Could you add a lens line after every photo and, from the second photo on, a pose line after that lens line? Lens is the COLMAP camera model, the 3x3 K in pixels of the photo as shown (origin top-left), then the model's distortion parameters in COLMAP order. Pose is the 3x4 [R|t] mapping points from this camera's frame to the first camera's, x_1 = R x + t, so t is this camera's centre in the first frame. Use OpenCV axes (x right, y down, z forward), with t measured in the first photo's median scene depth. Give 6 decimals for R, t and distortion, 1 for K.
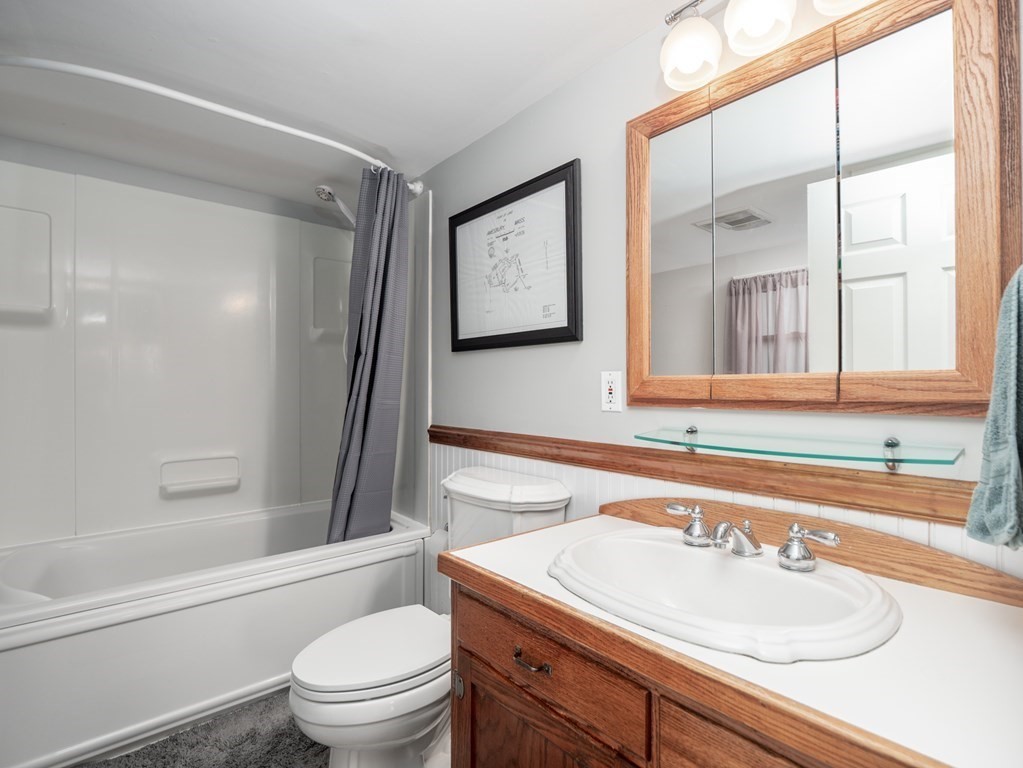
lens RADIAL K [[498.3, 0, 511.5], [0, 498.3, 384.0], [0, 0, 1]] dist [-0.012847, -0.000939]
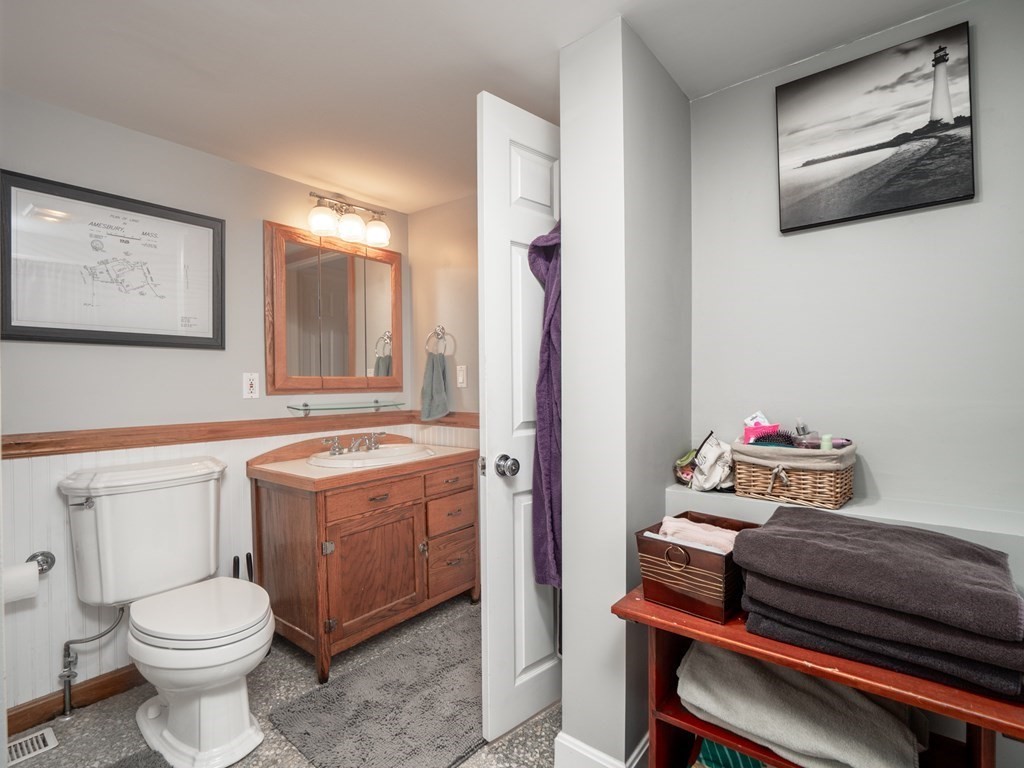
lens RADIAL K [[498.8, 0, 512.0], [0, 498.8, 384.0], [0, 0, 1]] dist [-0.012847, -0.000939]
pose [[-0.186802, 0.000305, 0.982398, -1.370596], [0.006371, 0.999979, 0.000901, 0.012355], [-0.982377, 0.006427, -0.186800, 0.466597]]
